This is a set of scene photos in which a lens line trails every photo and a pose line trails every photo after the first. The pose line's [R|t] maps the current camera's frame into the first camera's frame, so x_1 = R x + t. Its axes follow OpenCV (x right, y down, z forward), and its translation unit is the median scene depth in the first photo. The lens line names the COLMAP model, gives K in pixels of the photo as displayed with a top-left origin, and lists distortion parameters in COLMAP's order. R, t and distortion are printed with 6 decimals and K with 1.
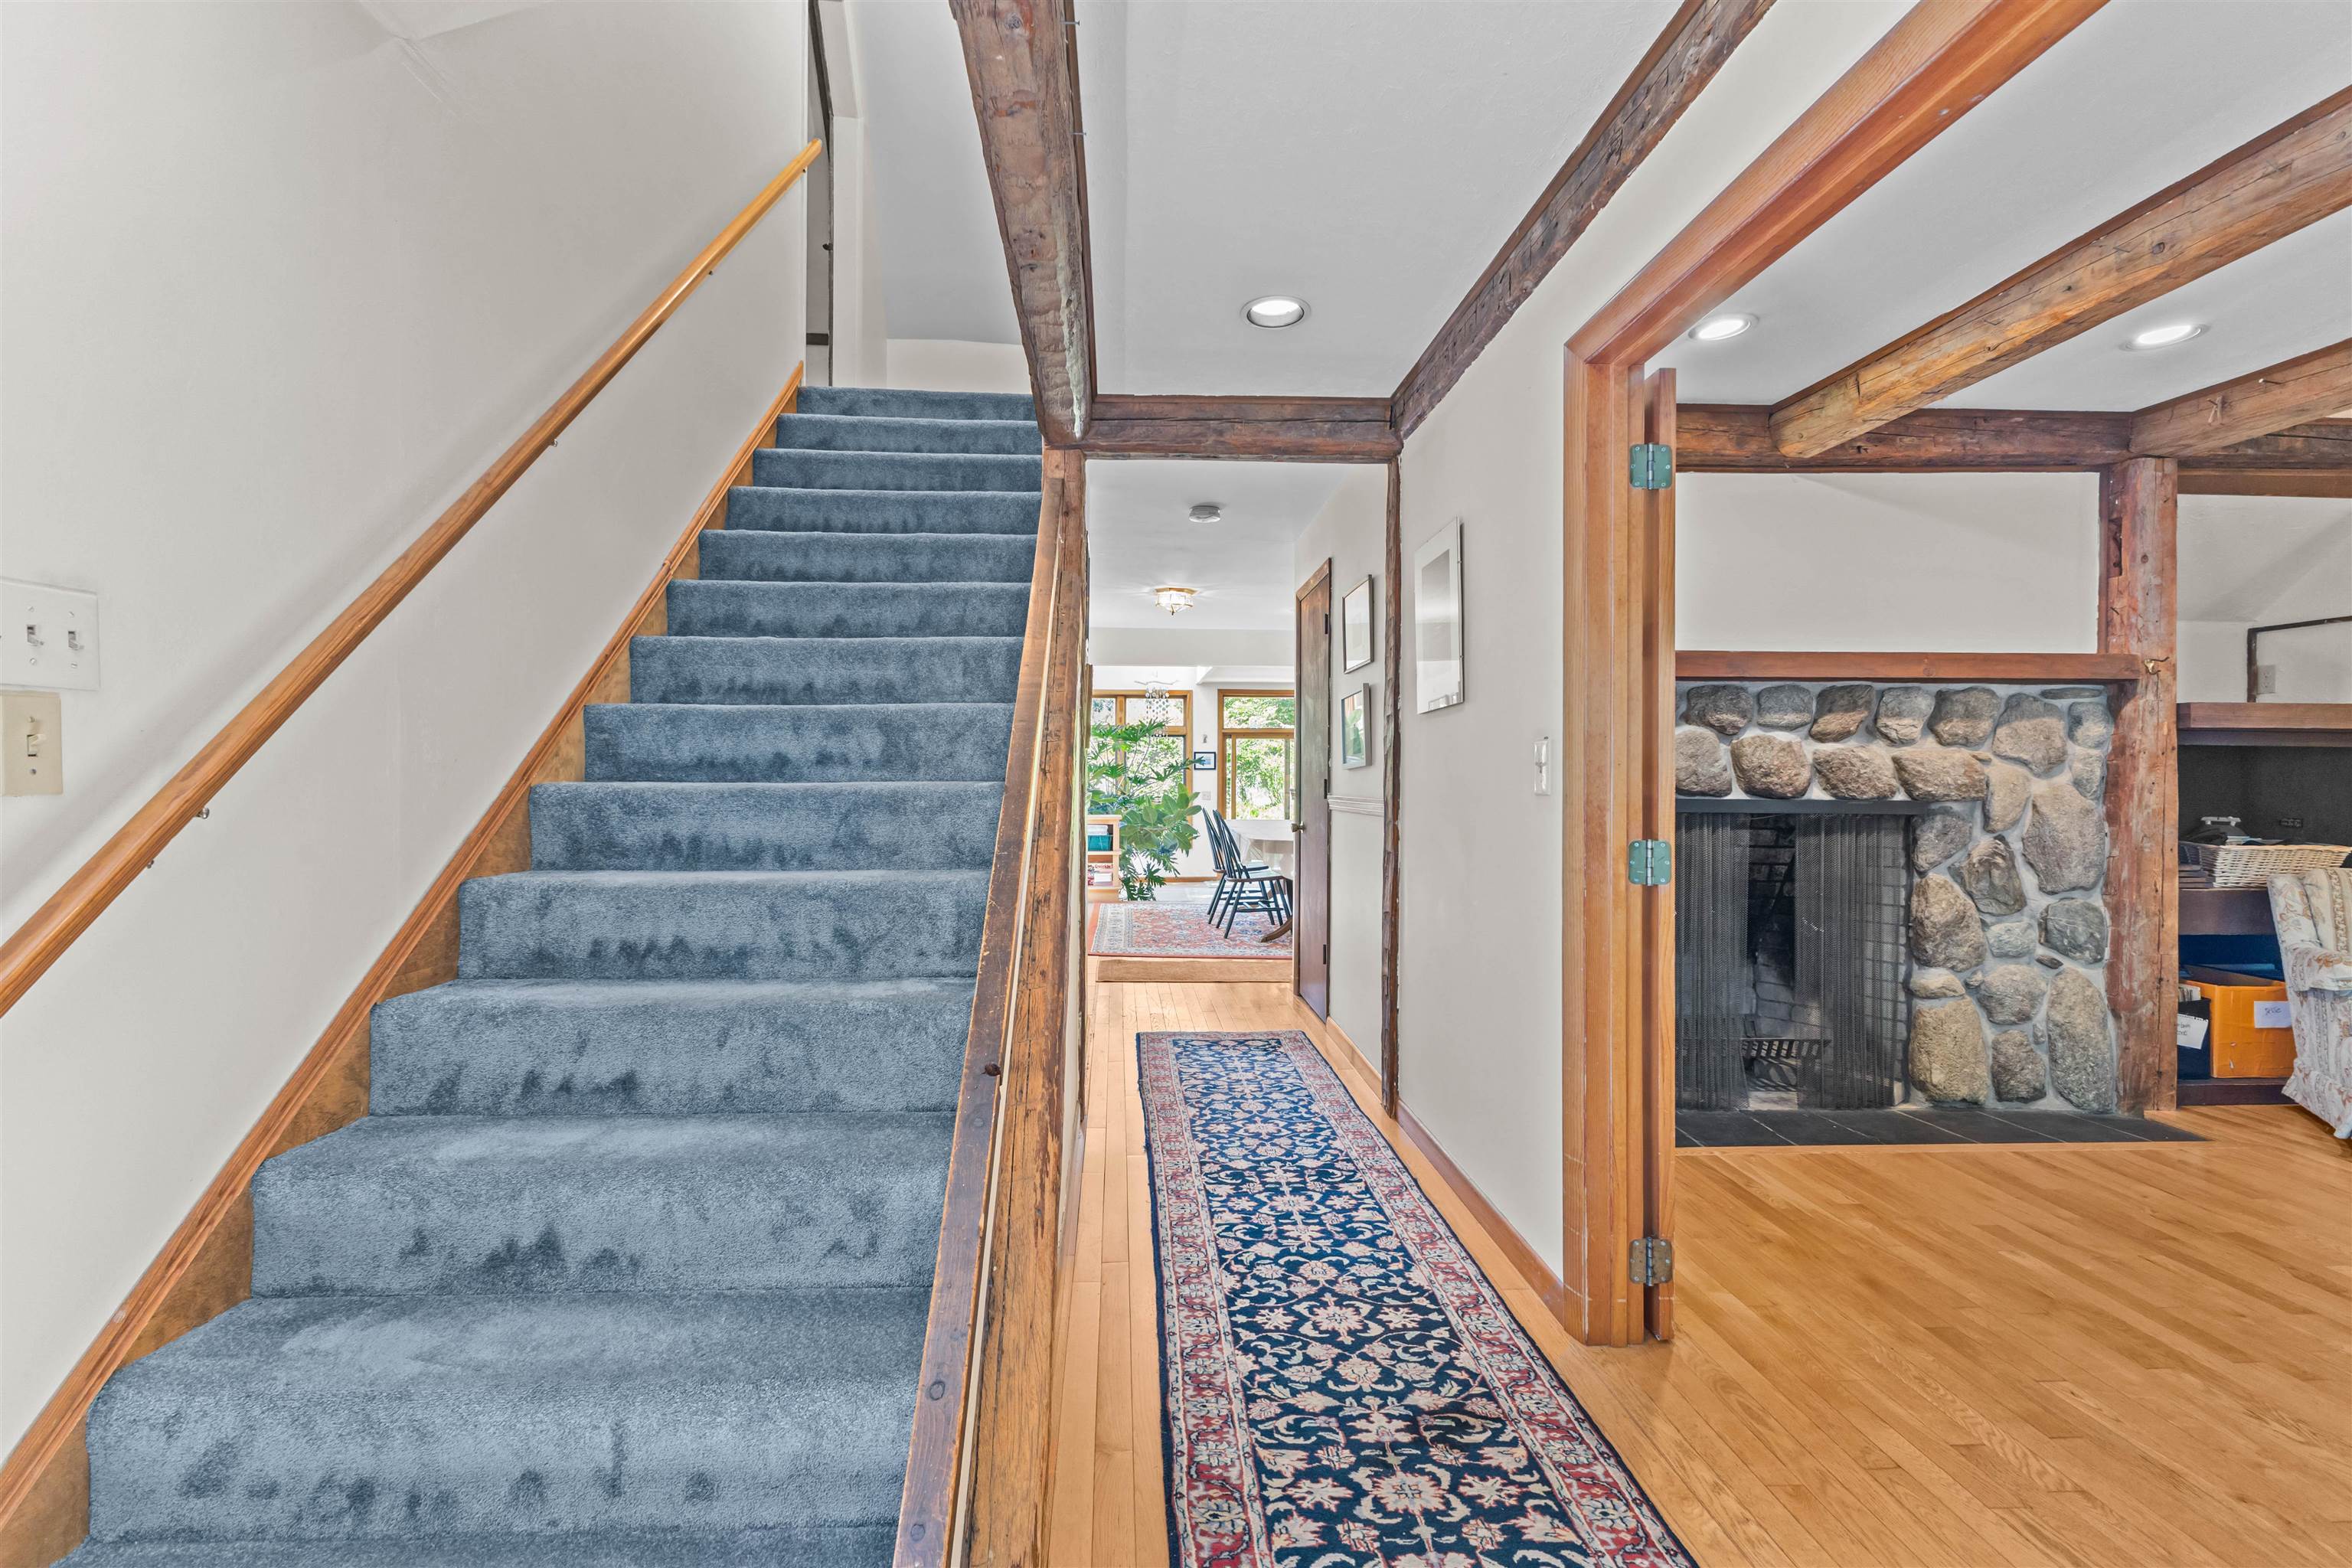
lens RADIAL K [[1015.6, 0, 1172.0], [0, 1015.6, 776.5], [0, 0, 1]] dist [0.014555, -0.004459]
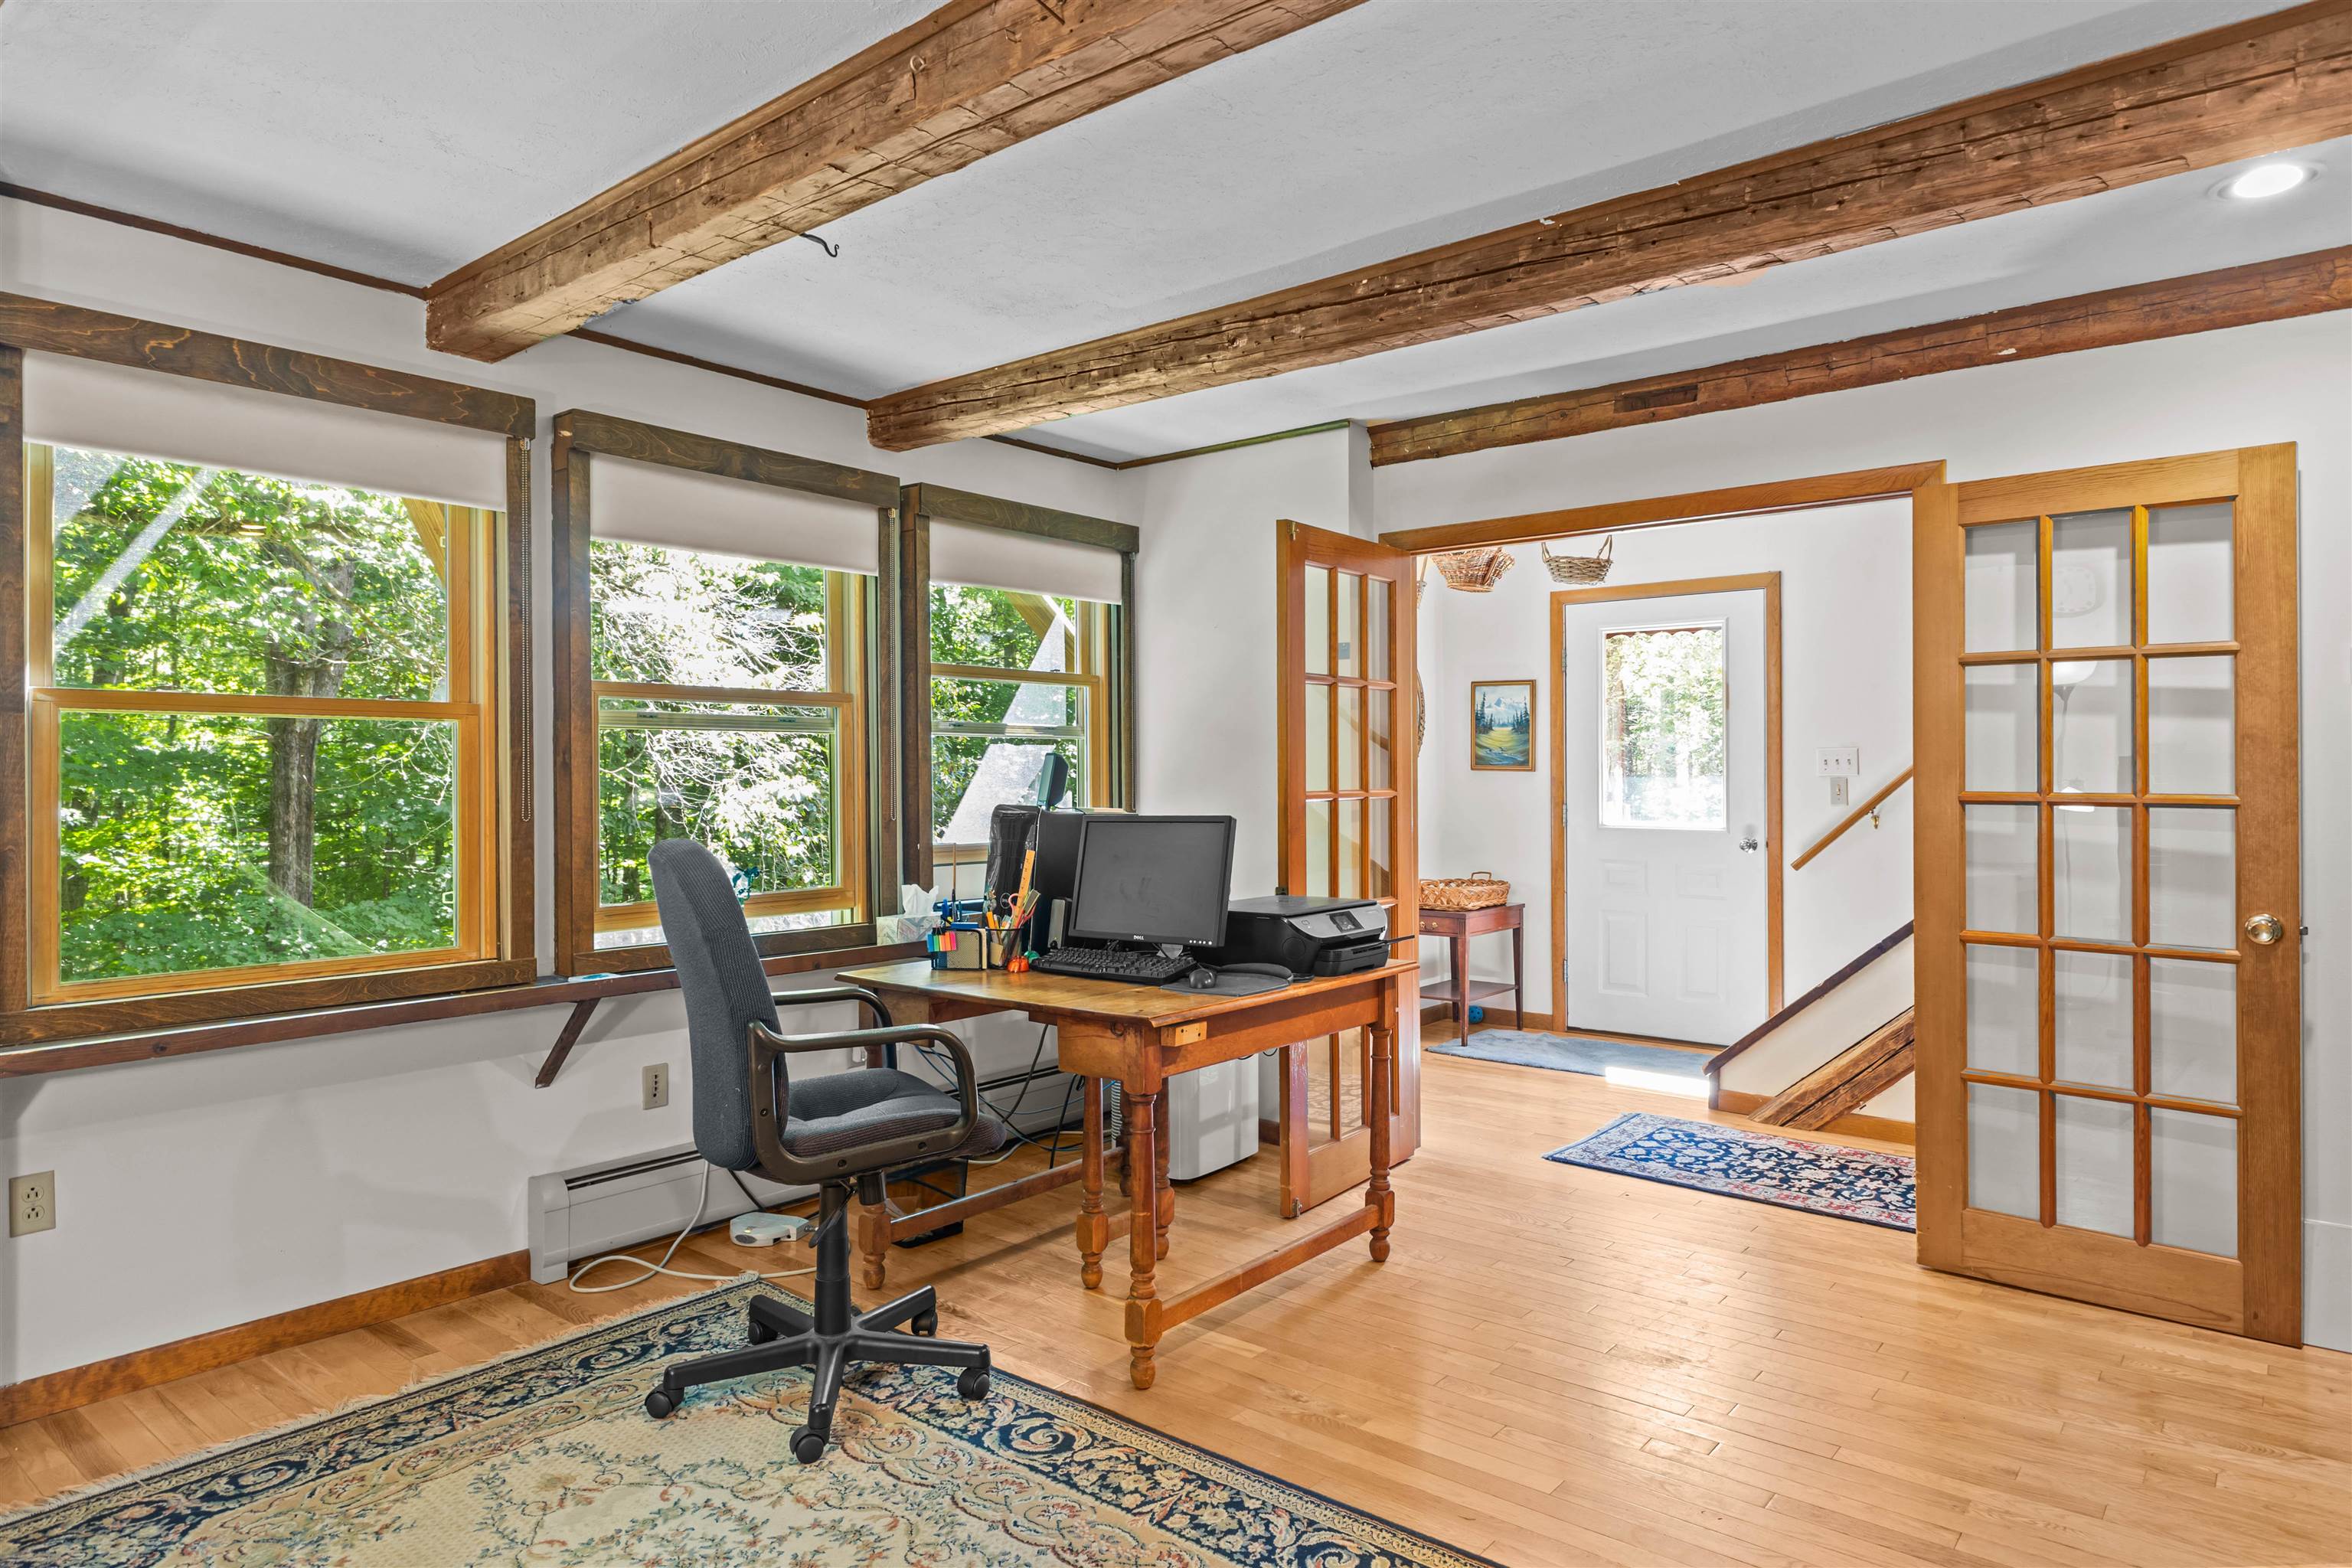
lens RADIAL K [[1384.4, 0, 1173.3], [0, 1384.4, 767.6], [0, 0, 1]] dist [0.000904, -0.000006]
pose [[-0.674997, -0.007203, -0.737785, 1.375396], [-0.000691, 0.999958, -0.009130, -0.022945], [0.737820, -0.005653, -0.674974, 0.860572]]
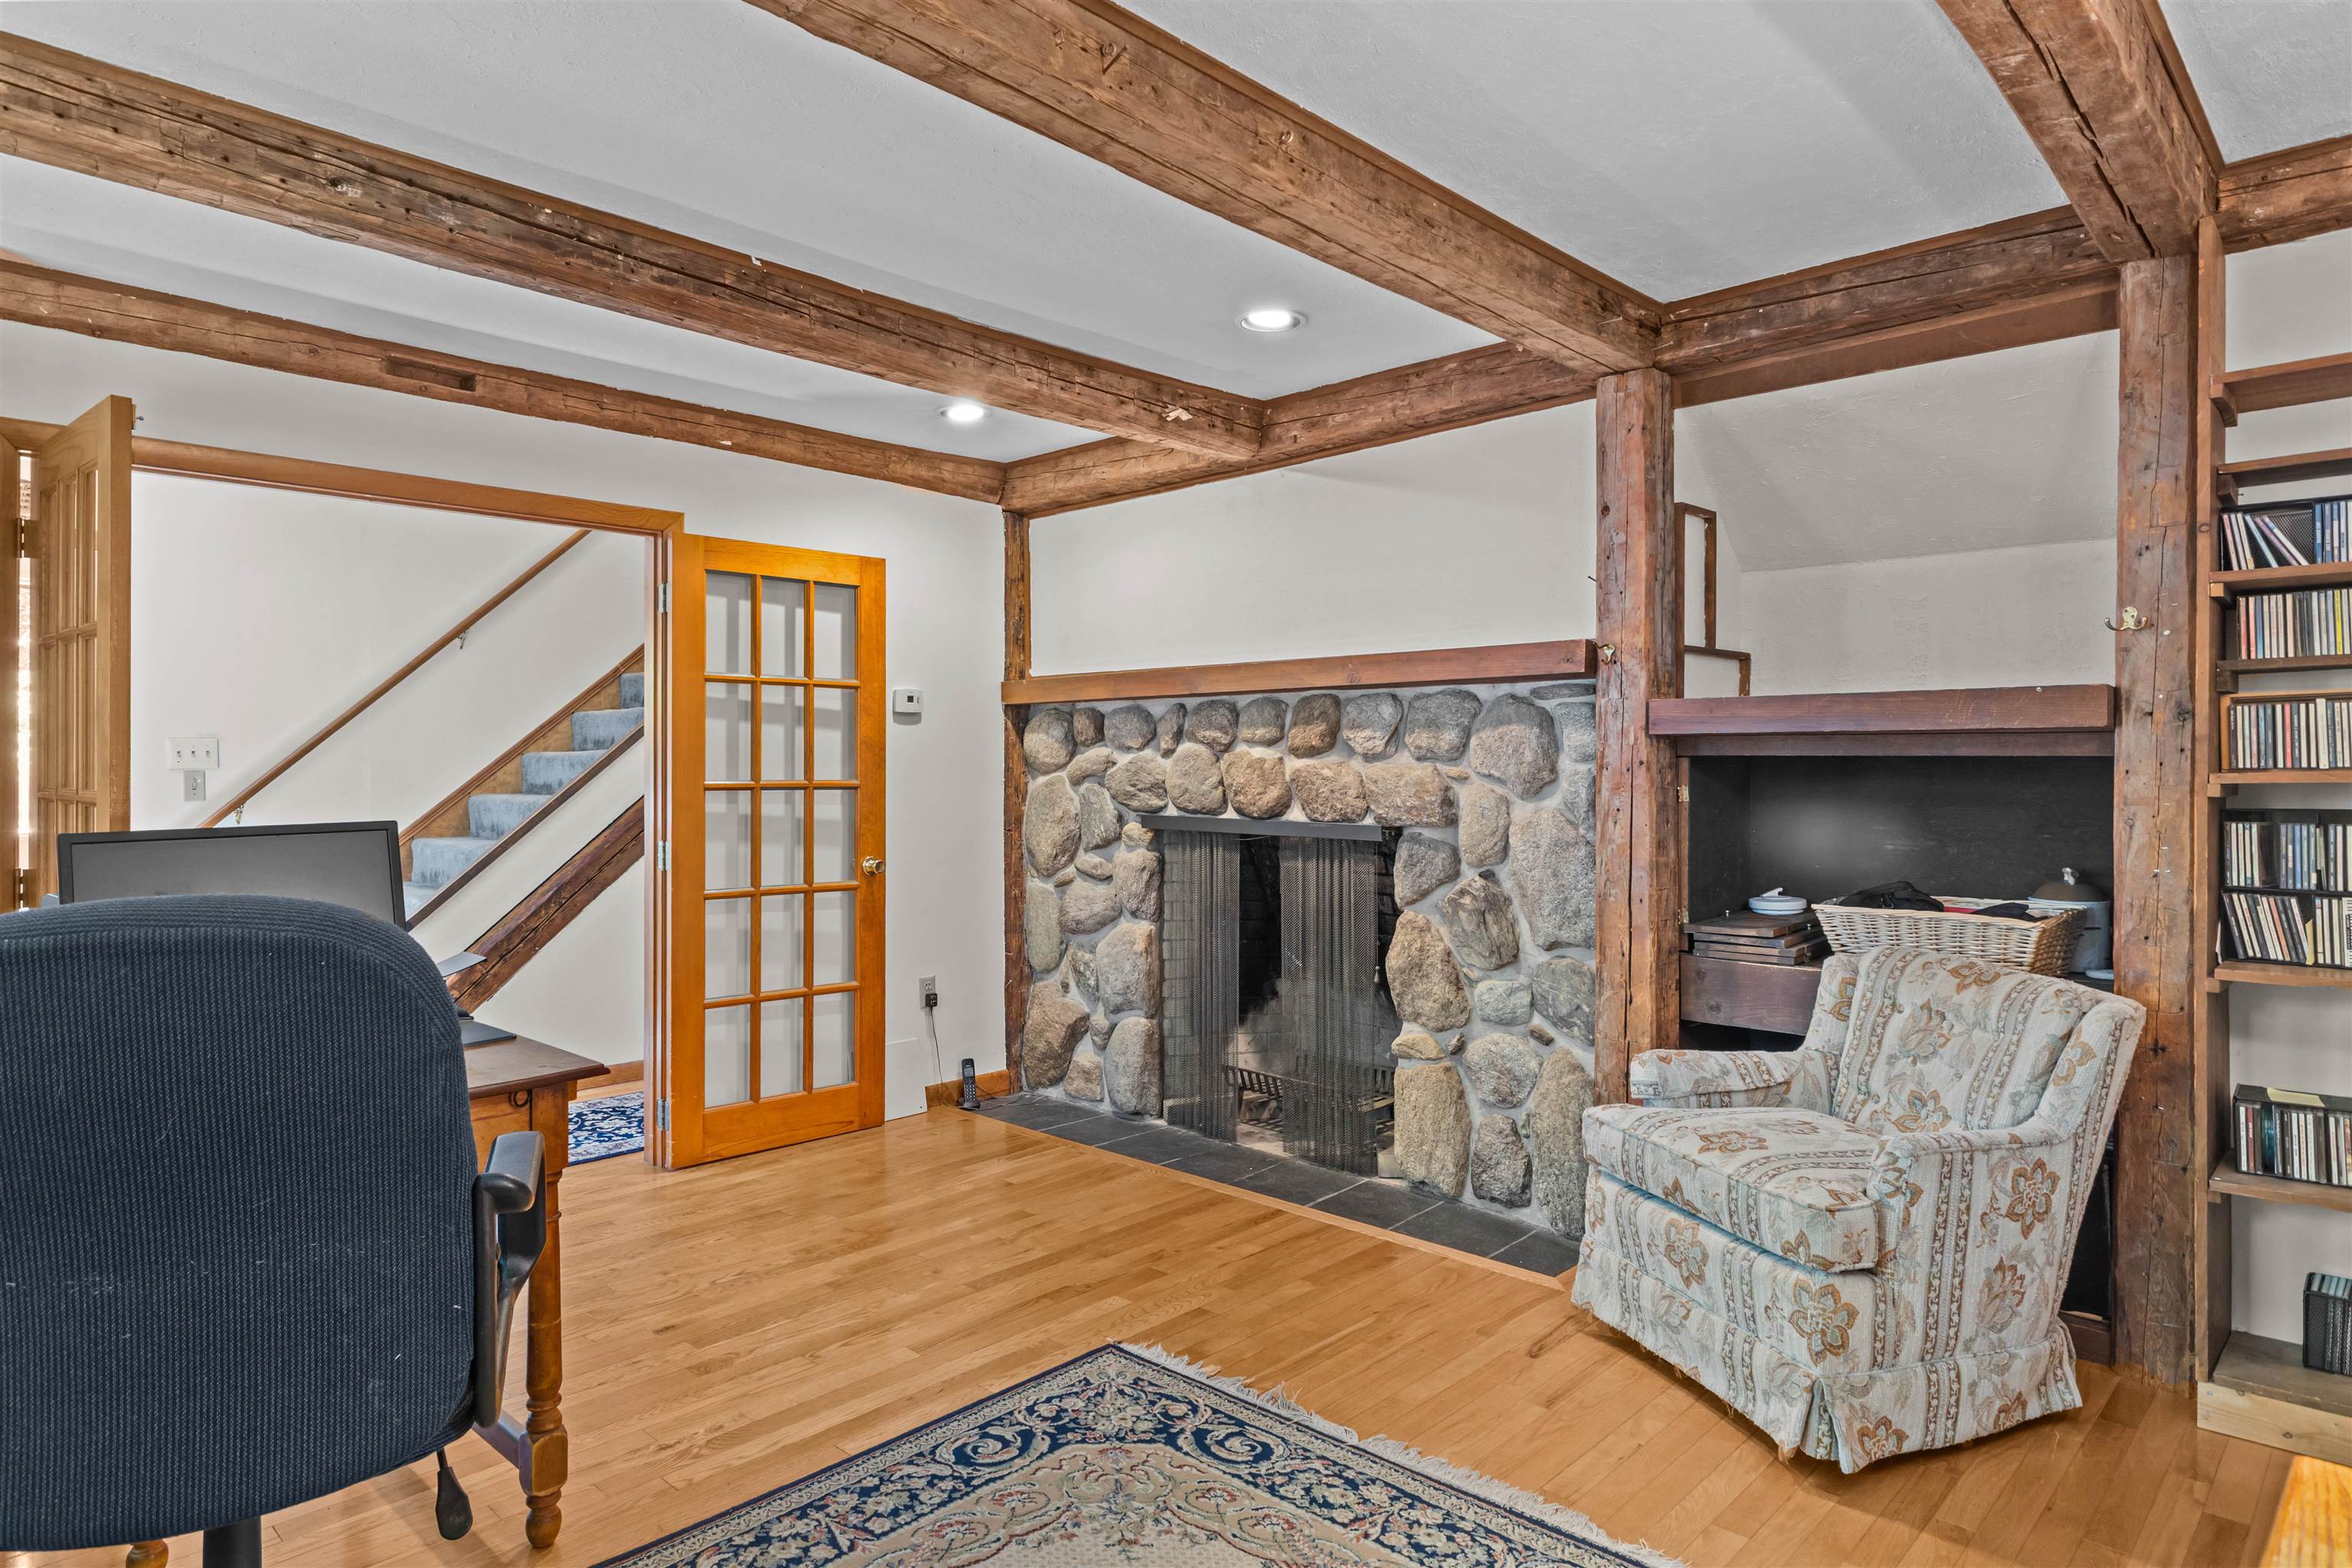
lens RADIAL K [[1345.4, 0, 1184.8], [0, 1345.4, 763.5], [0, 0, 1]] dist [0.001375, -0.000062]
pose [[0.692695, -0.006457, -0.721202, 1.440316], [0.003925, 0.999979, -0.005183, -0.023120], [0.721220, 0.000760, 0.692706, 0.094193]]
